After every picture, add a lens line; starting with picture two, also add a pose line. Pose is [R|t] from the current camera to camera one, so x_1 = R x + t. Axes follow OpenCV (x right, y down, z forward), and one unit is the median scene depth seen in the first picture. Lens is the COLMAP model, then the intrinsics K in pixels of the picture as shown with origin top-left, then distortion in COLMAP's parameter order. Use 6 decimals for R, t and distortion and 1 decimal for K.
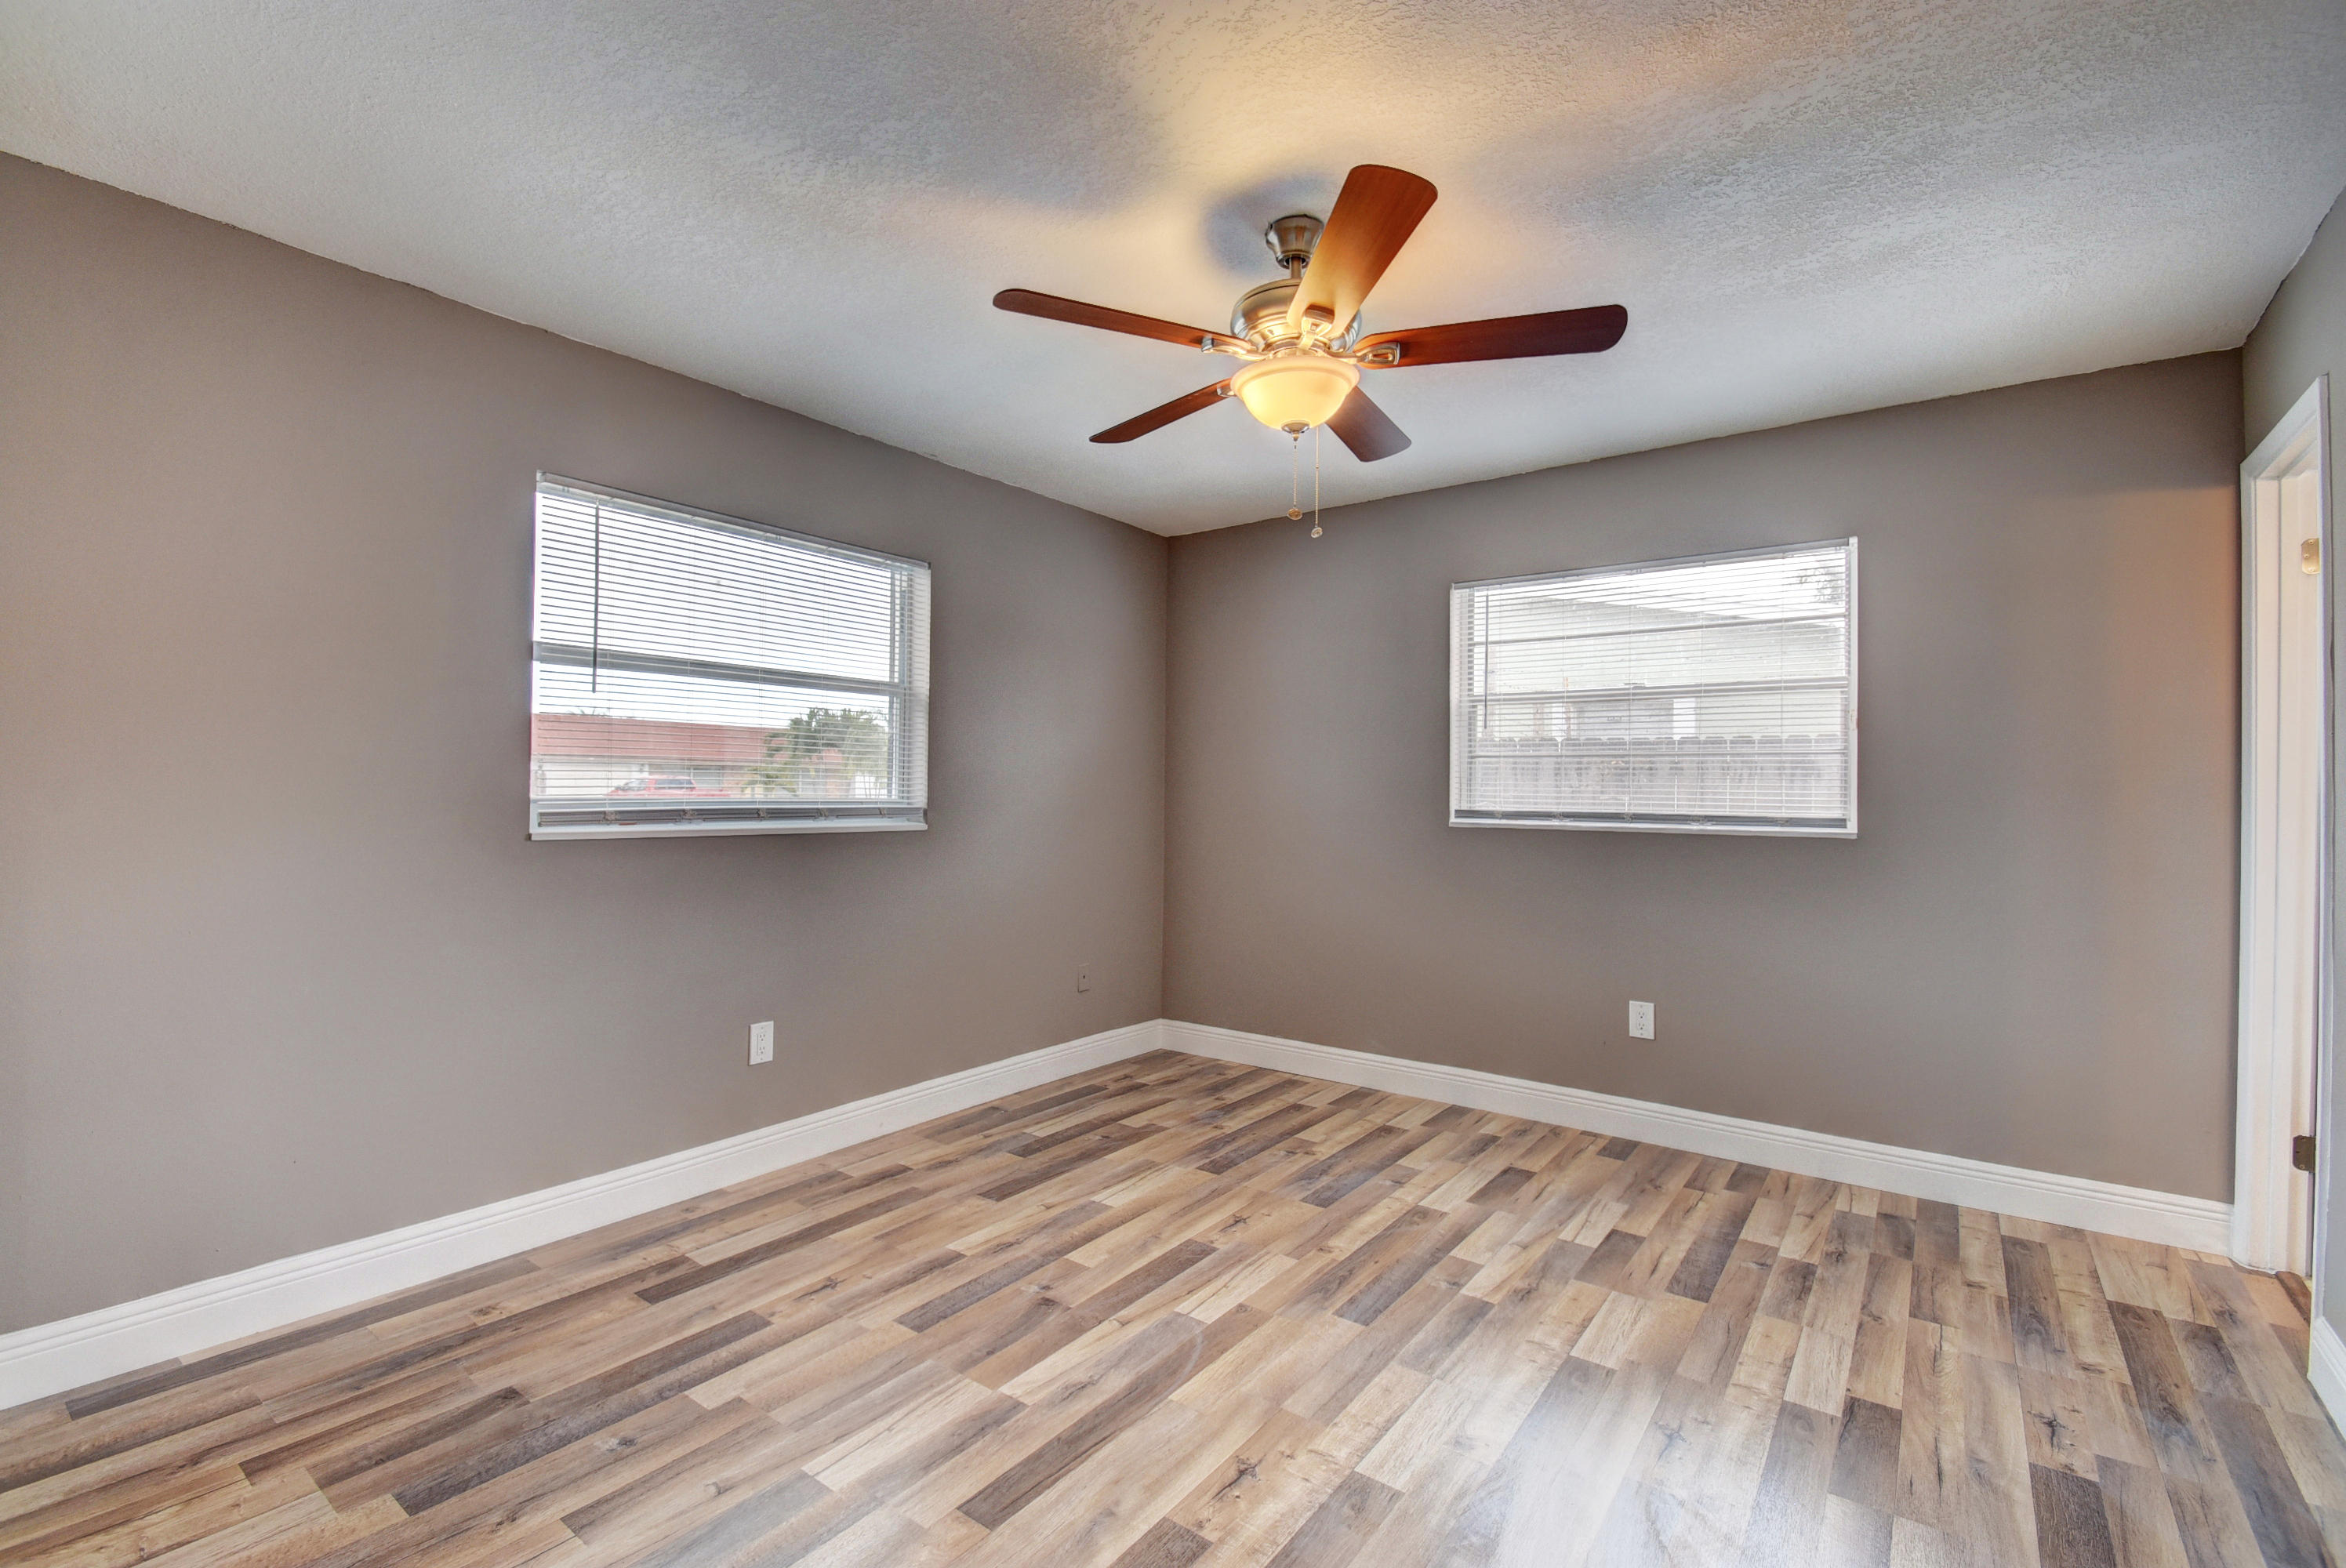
lens RADIAL K [[1038.9, 0, 1164.6], [0, 1038.9, 784.7], [0, 0, 1]] dist [-0.011451, -0.001125]
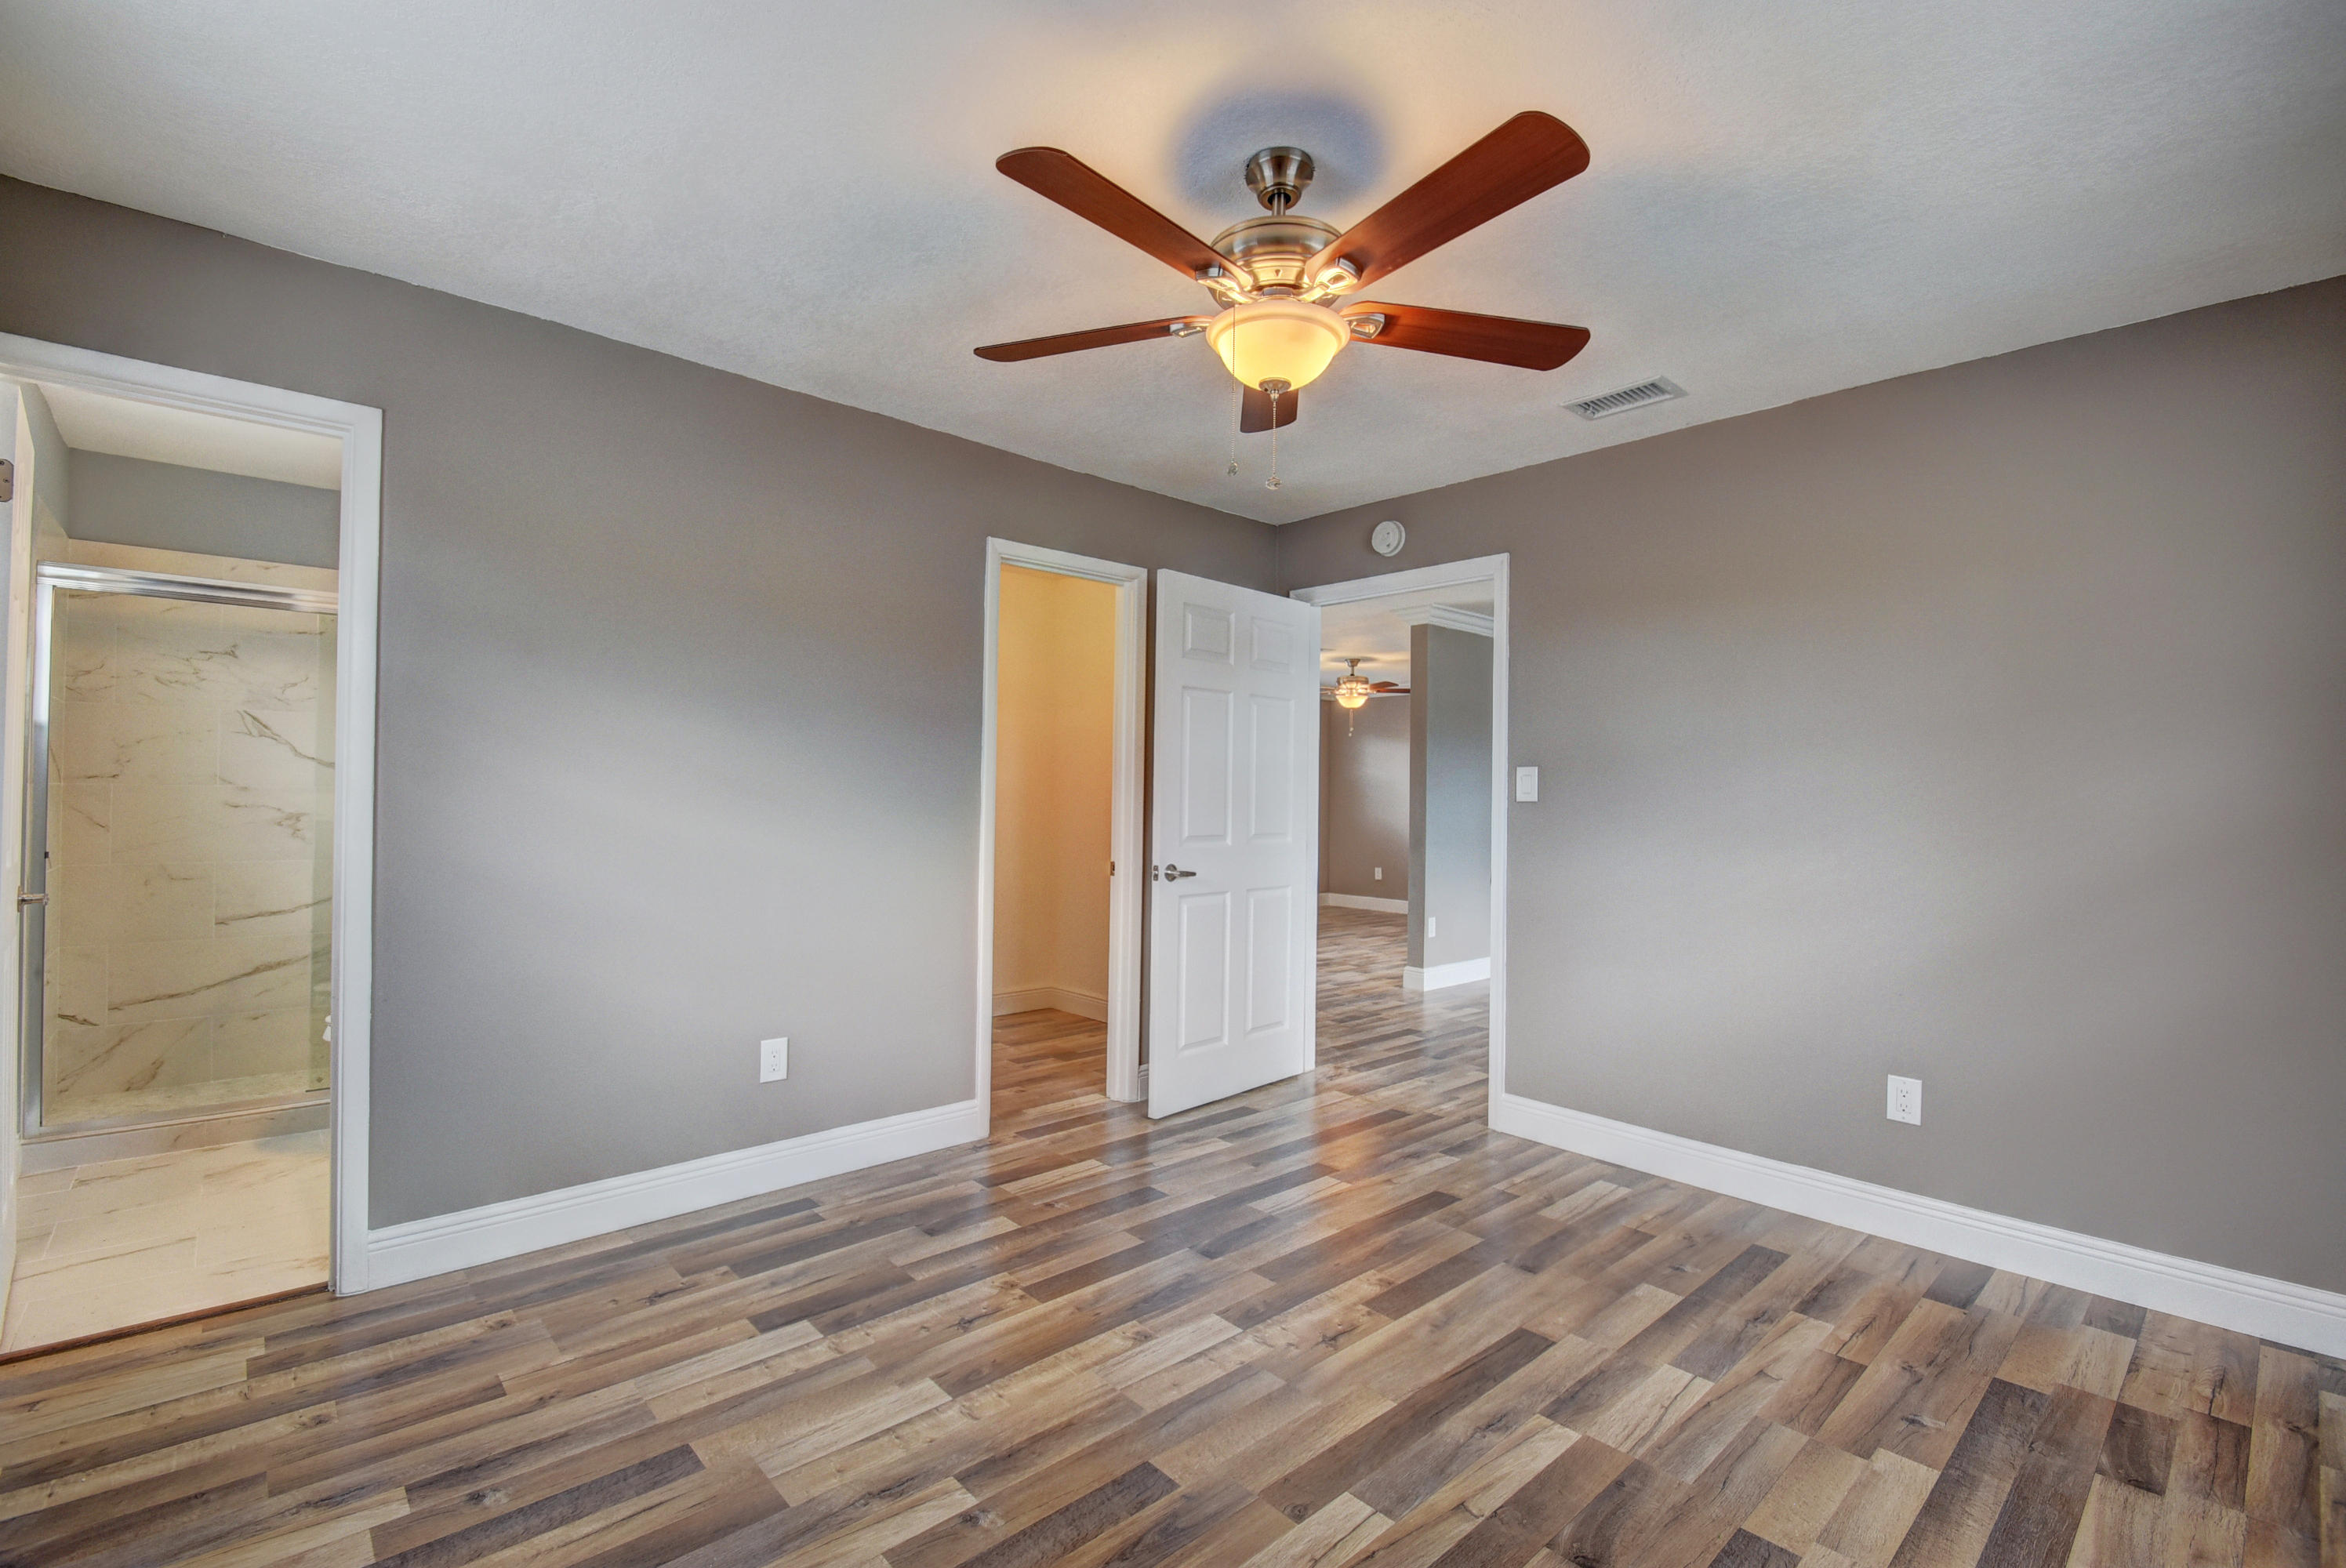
lens RADIAL K [[1038.9, 0, 1164.6], [0, 1038.9, 784.7], [0, 0, 1]] dist [-0.011451, -0.001125]
pose [[-0.982231, -0.022155, 0.186363, 0.049844], [-0.025511, 0.999552, -0.015626, 0.015044], [-0.185933, -0.020102, -0.982357, 1.995223]]
